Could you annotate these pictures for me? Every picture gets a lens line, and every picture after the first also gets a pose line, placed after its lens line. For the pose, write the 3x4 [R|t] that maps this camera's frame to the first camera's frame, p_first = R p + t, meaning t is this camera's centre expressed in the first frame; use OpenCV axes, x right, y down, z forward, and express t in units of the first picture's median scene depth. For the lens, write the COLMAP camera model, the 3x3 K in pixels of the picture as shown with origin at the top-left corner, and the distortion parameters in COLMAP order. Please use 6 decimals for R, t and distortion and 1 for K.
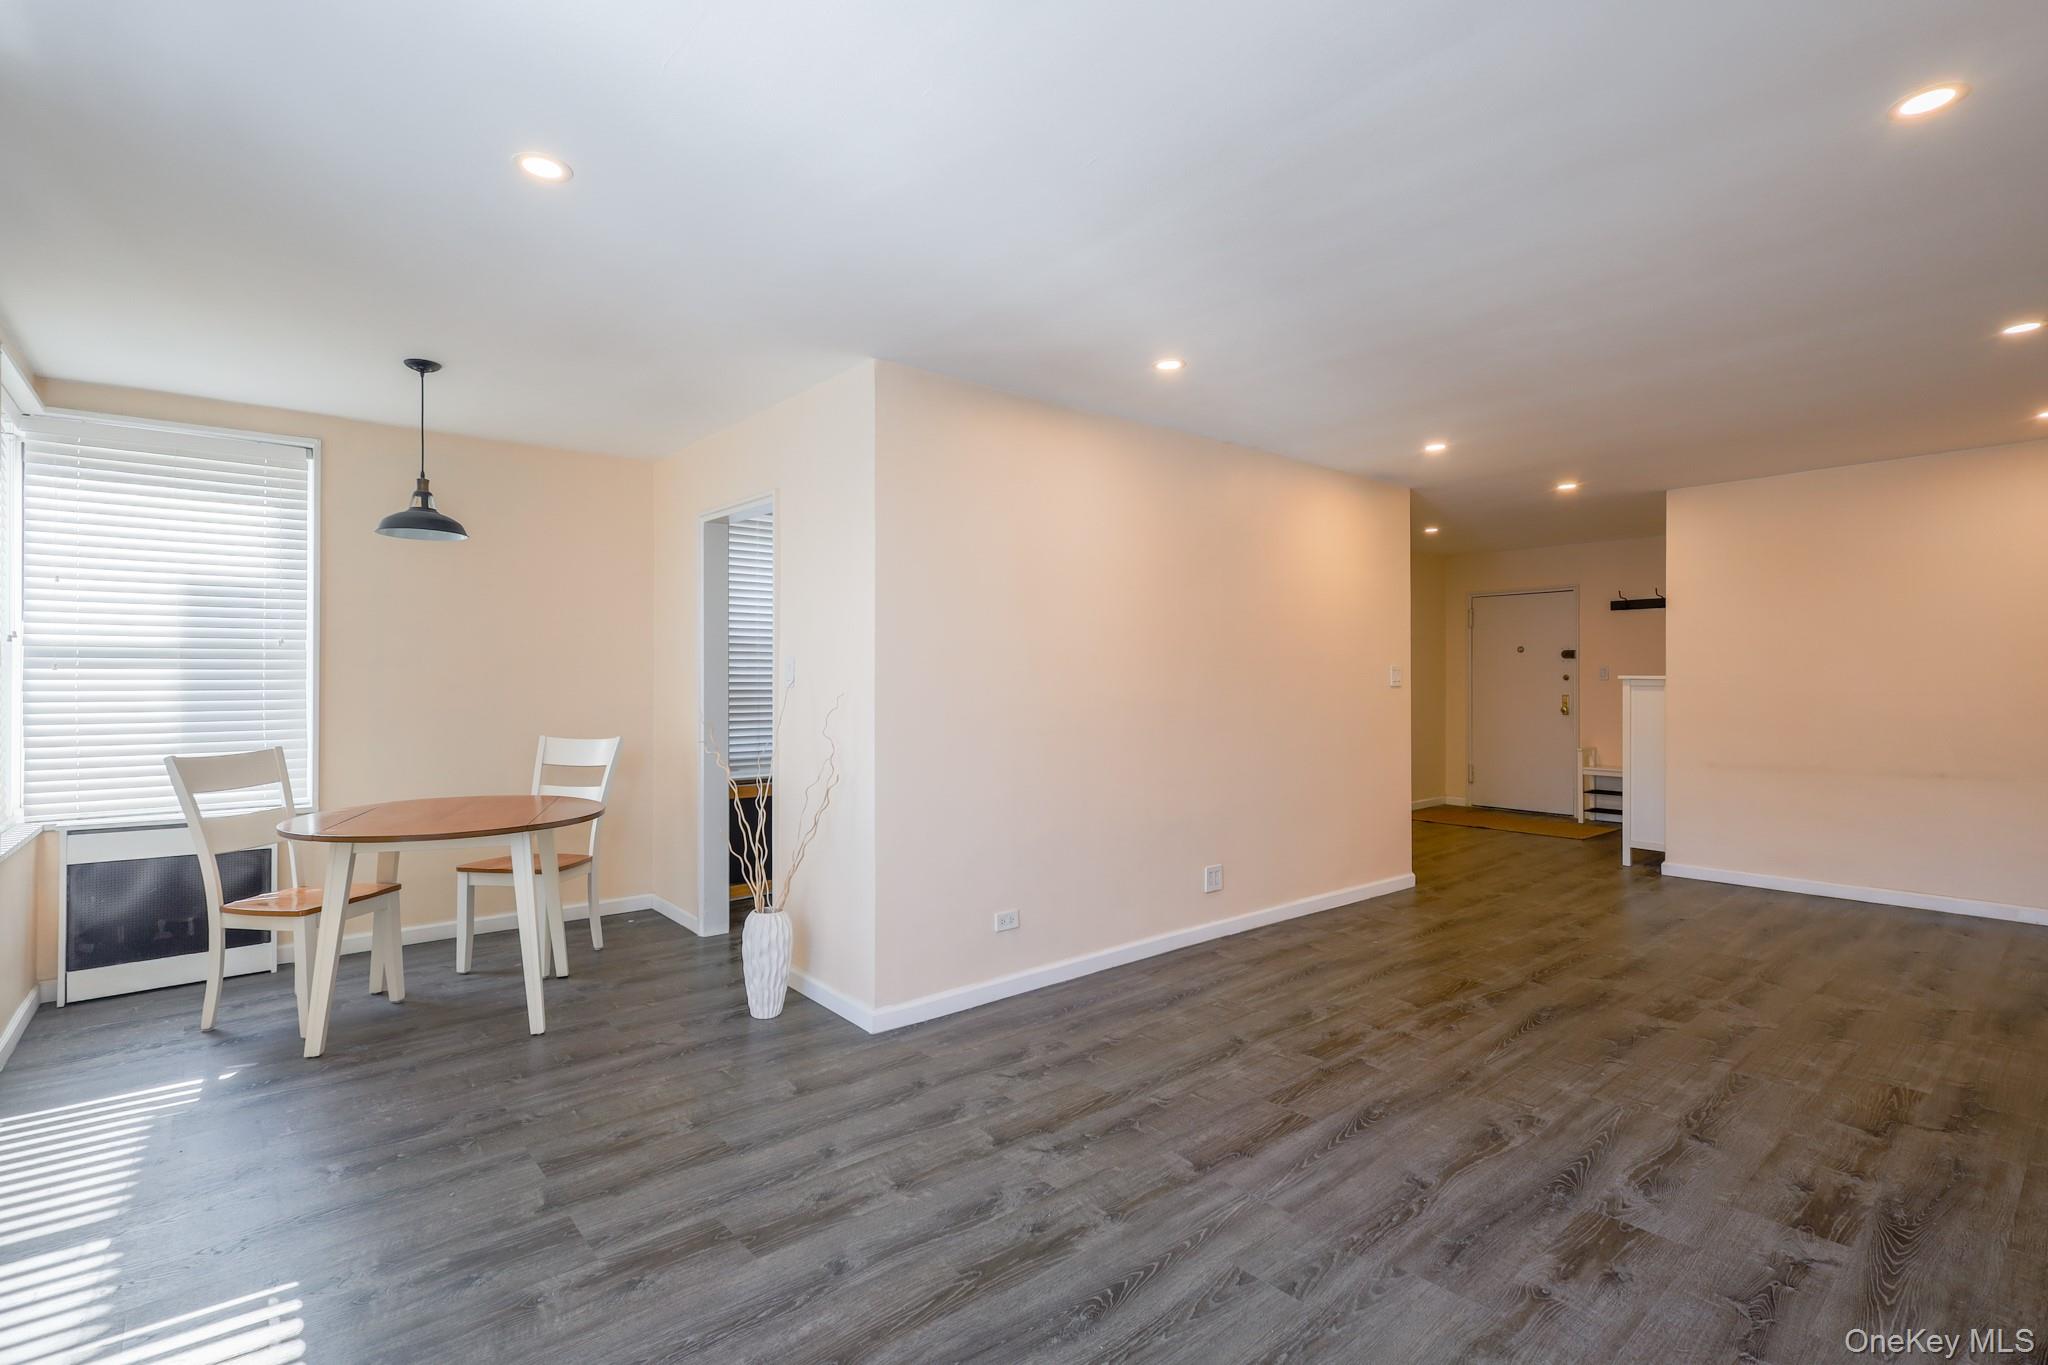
lens RADIAL K [[947.3, 0, 1024.0], [0, 947.3, 682.5], [0, 0, 1]] dist [-0.002224, -0.000165]
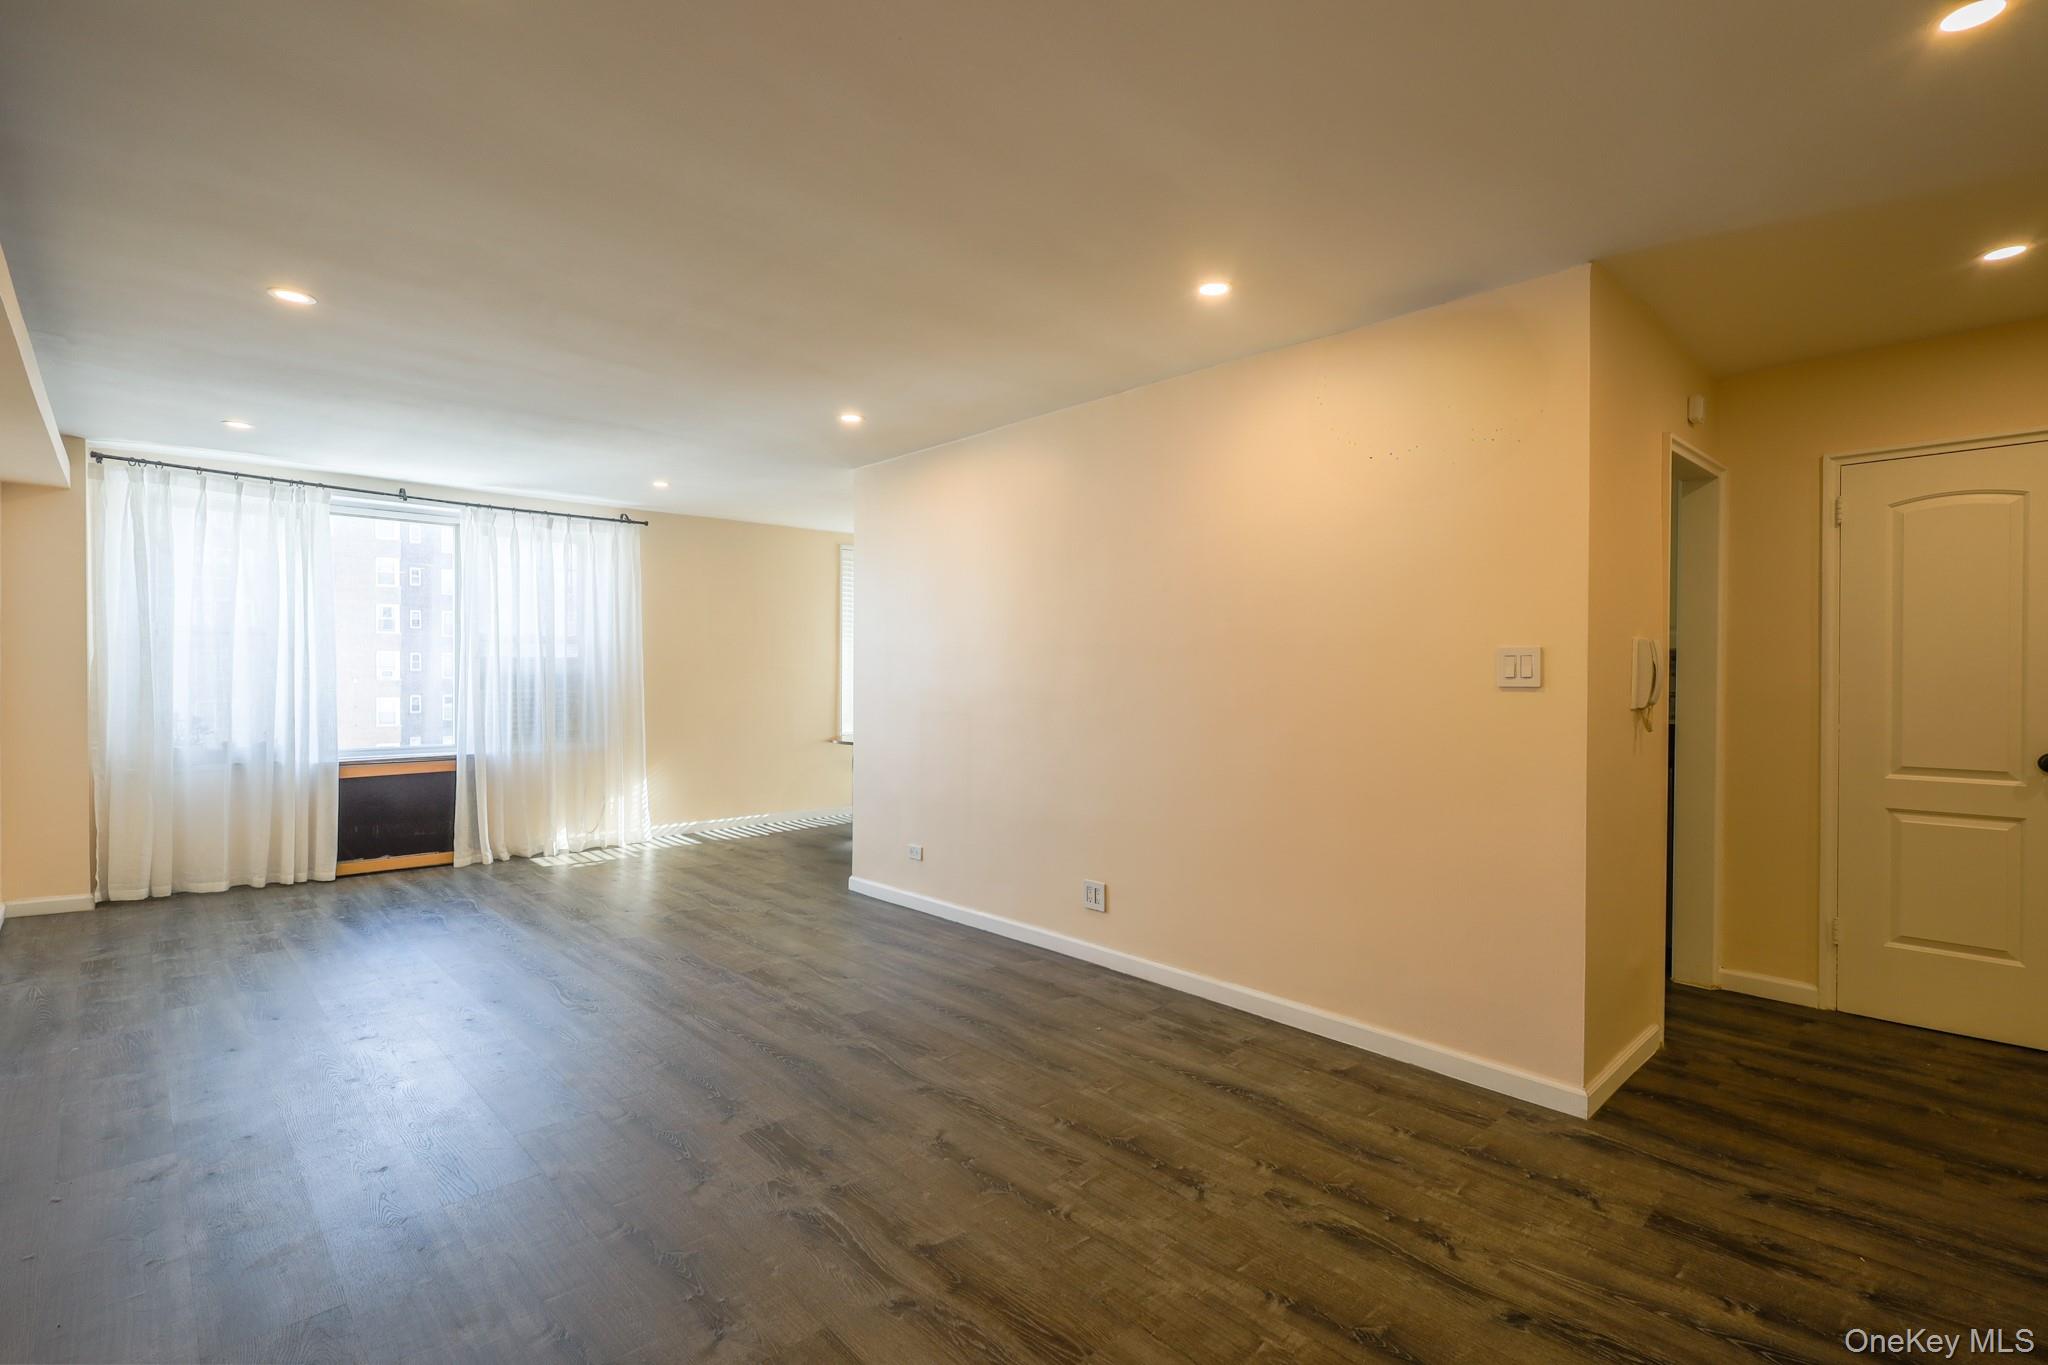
lens RADIAL K [[947.3, 0, 1024.0], [0, 947.3, 682.5], [0, 0, 1]] dist [-0.002224, -0.000165]
pose [[0.059447, 0.017477, -0.998078, 1.390071], [0.001048, 0.999845, 0.017570, -0.012914], [0.998231, -0.002090, 0.059420, 1.128462]]
